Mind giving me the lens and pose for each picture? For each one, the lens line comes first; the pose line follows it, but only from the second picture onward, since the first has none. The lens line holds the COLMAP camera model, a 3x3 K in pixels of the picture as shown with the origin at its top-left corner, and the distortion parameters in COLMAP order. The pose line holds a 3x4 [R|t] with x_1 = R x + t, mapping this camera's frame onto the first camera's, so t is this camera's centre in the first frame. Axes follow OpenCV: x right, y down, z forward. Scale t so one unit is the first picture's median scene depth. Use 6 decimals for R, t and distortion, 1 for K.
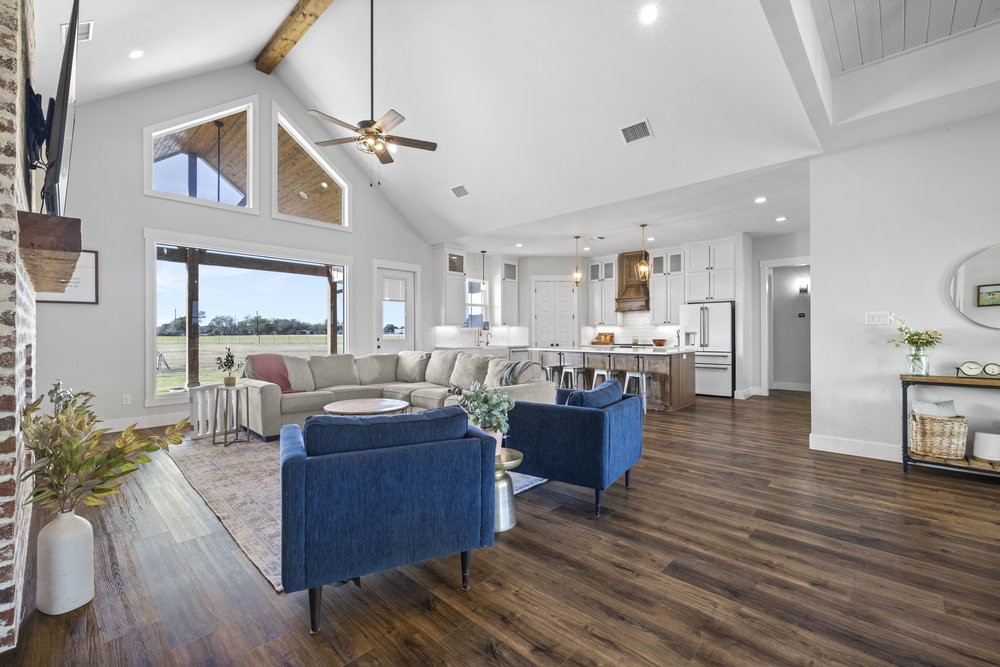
lens RADIAL K [[420.4, 0, 500.0], [0, 420.4, 333.5], [0, 0, 1]] dist [0.002007, -0.000414]
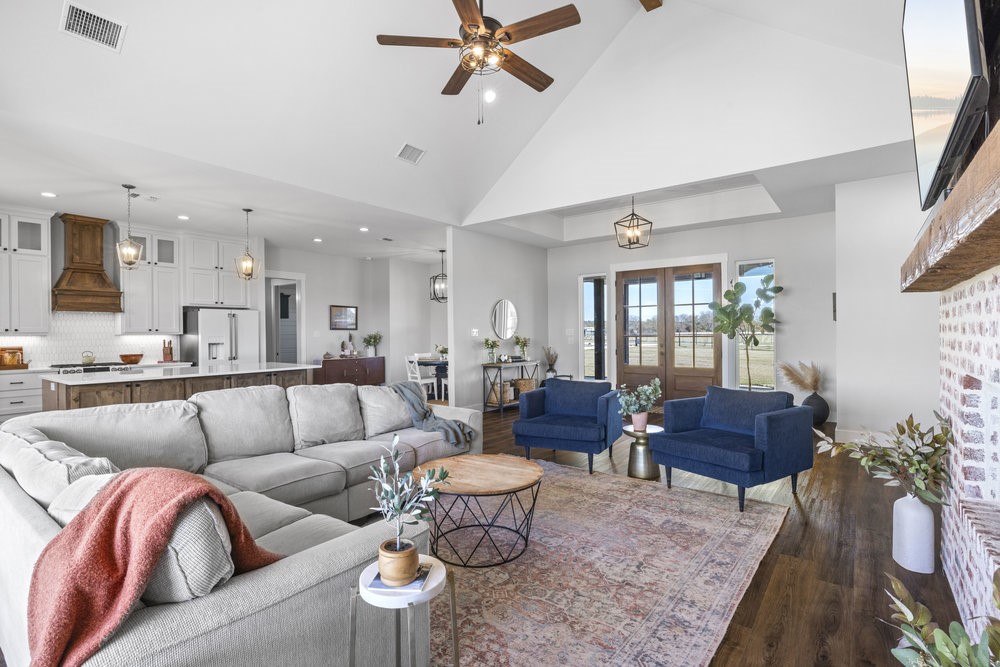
lens RADIAL K [[476.2, 0, 500.0], [0, 476.2, 333.5], [0, 0, 1]] dist [-0.003908, -0.000428]
pose [[-0.103742, 0.001534, 0.994603, -1.305848], [0.011539, 0.999933, -0.000338, -0.037937], [-0.994537, 0.011442, -0.103753, 1.336983]]
